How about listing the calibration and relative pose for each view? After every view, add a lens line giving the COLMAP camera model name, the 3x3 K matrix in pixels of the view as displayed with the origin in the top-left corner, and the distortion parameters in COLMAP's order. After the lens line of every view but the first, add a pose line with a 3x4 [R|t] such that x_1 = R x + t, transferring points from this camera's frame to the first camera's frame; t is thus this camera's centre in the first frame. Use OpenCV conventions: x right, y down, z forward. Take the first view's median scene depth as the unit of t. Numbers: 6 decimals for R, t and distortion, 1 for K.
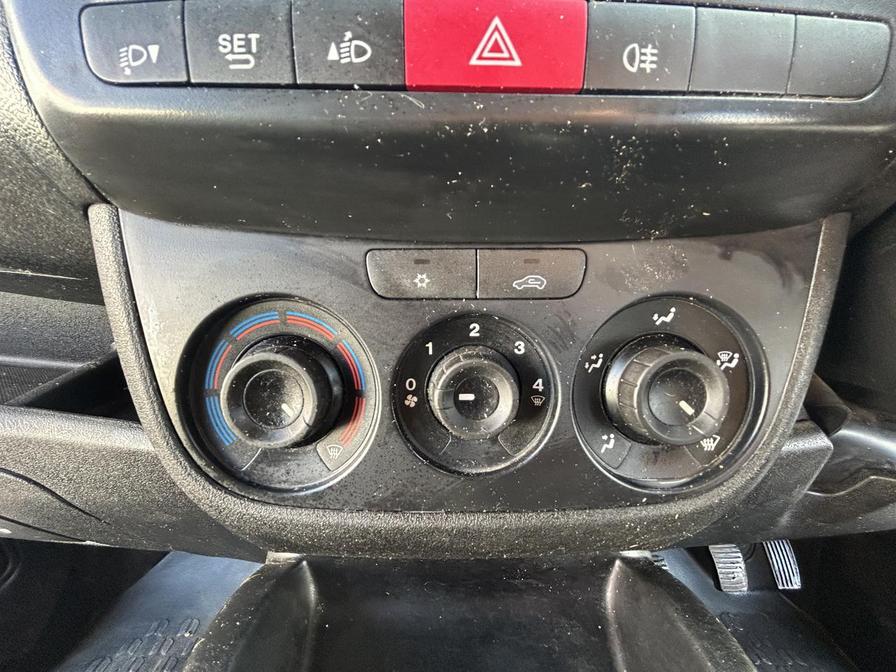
lens RADIAL K [[363.1, 0, 447.2], [0, 363.1, 333.2], [0, 0, 1]] dist [-0.002051, 0.000146]
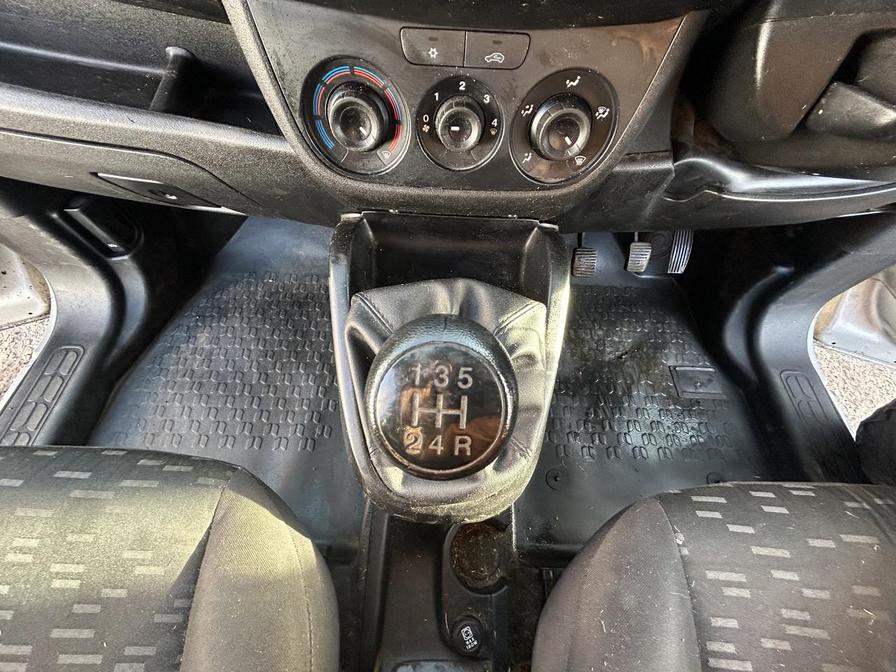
lens RADIAL K [[363.1, 0, 448.9], [0, 363.1, 334.7], [0, 0, 1]] dist [-0.002051, 0.000146]
pose [[0.998846, 0.044093, 0.019028, 0.030267], [-0.045203, 0.729450, 0.682539, -0.326670], [0.016215, -0.682611, 0.730602, -1.115007]]
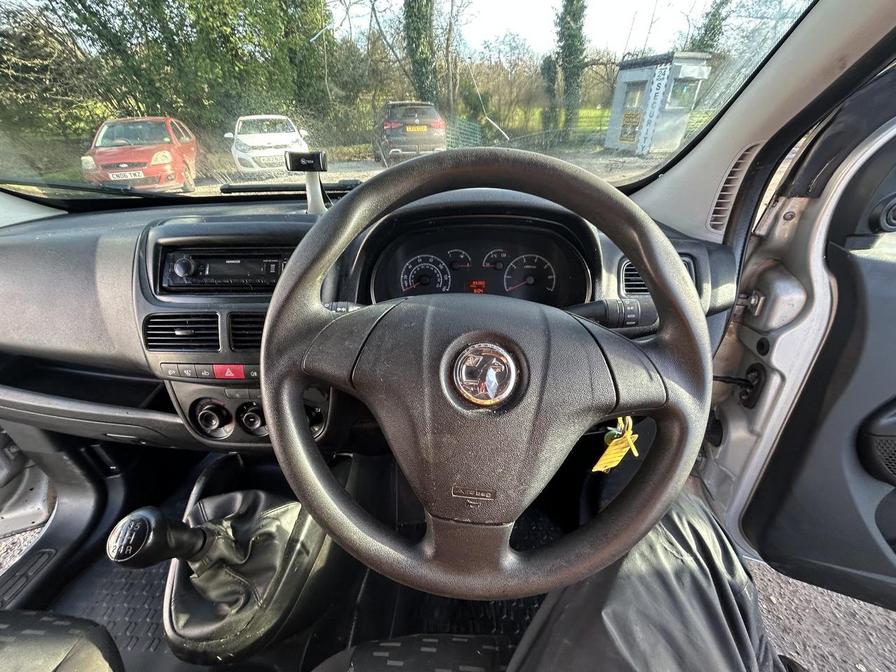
lens RADIAL K [[363.1, 0, 449.3], [0, 363.1, 336.0], [0, 0, 1]] dist [-0.002051, 0.000146]
pose [[0.998489, 0.000290, -0.054955, 2.597551], [0.011681, 0.976015, 0.217390, -1.689744], [0.053700, -0.217704, 0.974537, -2.849301]]
